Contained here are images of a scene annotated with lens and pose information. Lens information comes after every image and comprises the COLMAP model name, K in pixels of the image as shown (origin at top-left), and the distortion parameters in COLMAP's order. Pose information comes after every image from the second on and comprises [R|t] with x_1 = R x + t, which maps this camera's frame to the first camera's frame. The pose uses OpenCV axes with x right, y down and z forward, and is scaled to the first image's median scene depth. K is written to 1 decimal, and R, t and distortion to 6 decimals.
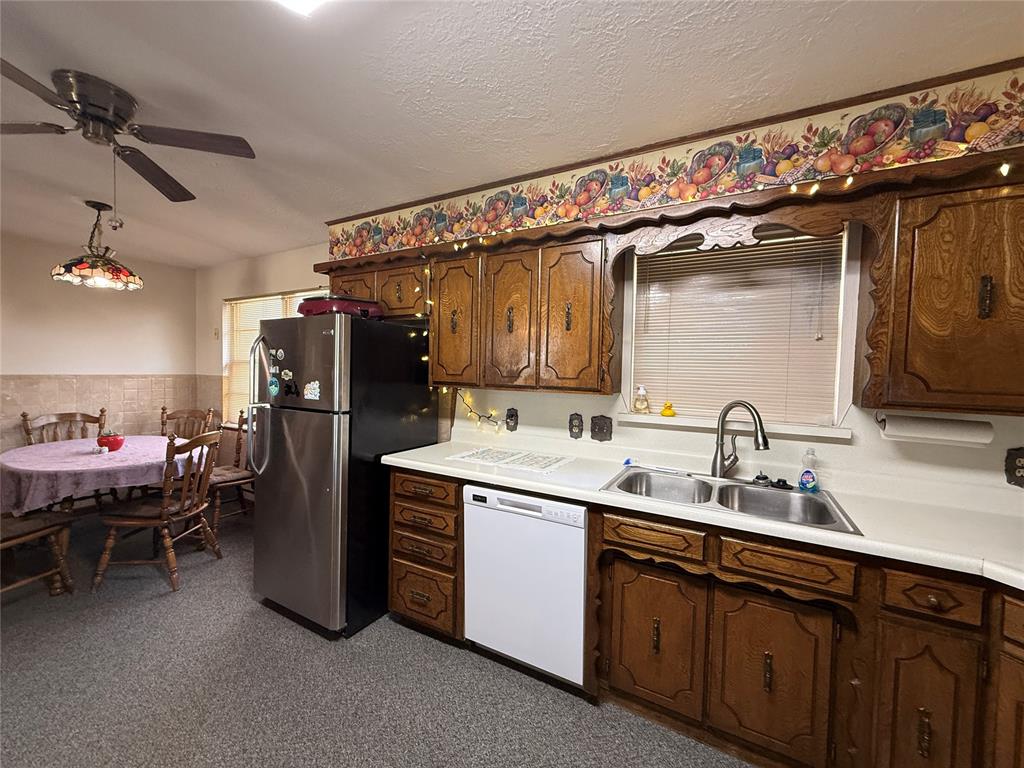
lens RADIAL K [[405.3, 0, 512.1], [0, 405.3, 384.0], [0, 0, 1]] dist [0.001480, -0.000425]
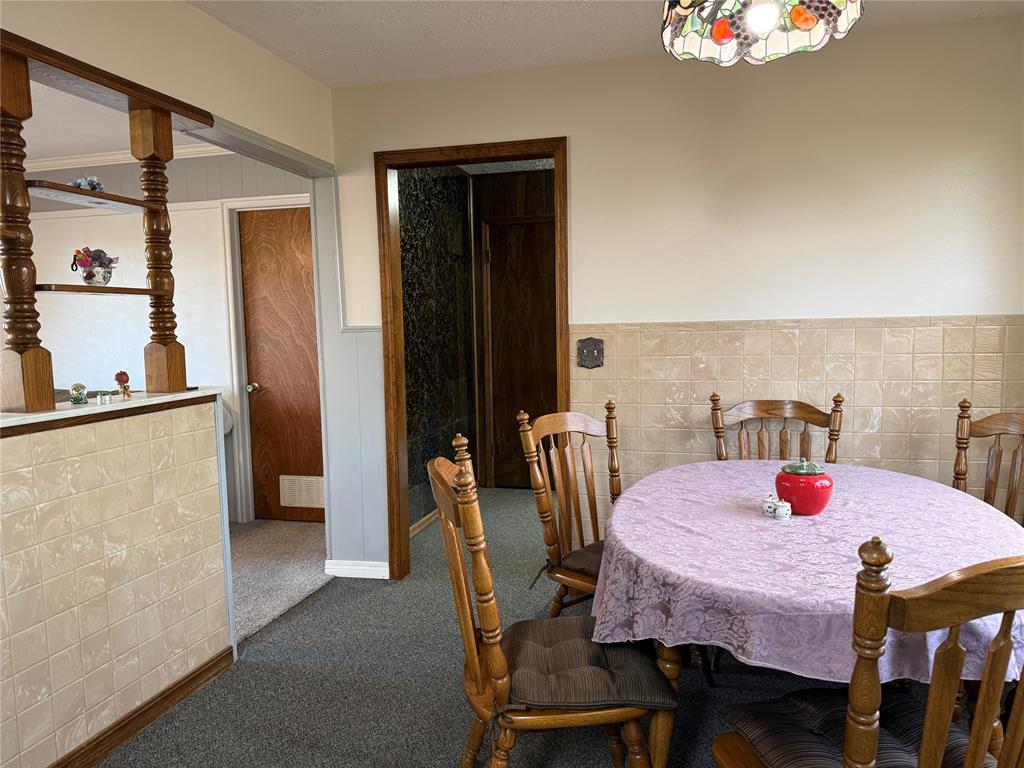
lens RADIAL K [[719.1, 0, 488.0], [0, 719.1, 391.5], [0, 0, 1]] dist [0.040417, -0.055330]
pose [[0.212007, 0.064219, -0.975156, -0.352366], [-0.010696, 0.997931, 0.063393, 0.011699], [0.977210, -0.003009, 0.212256, 0.499791]]
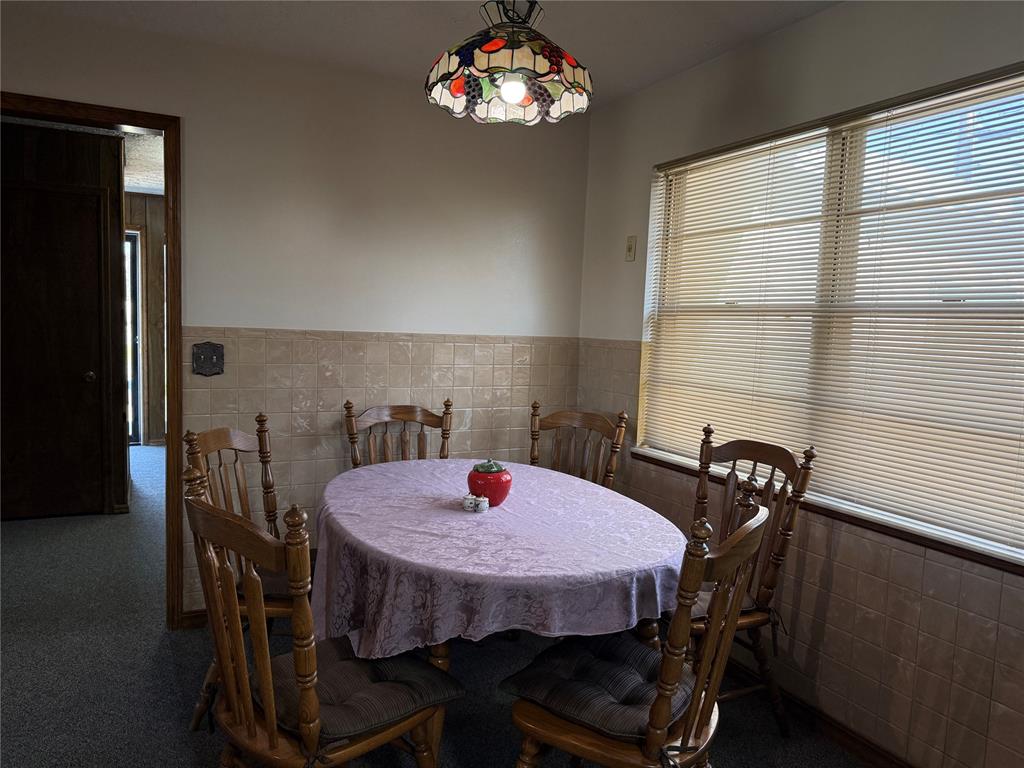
lens RADIAL K [[719.1, 0, 514.6], [0, 719.1, 387.7], [0, 0, 1]] dist [0.040417, -0.055330]
pose [[0.824592, 0.057922, -0.562755, -0.459480], [-0.037969, 0.998168, 0.047102, -0.001421], [0.564452, -0.017473, 0.825281, 0.318572]]
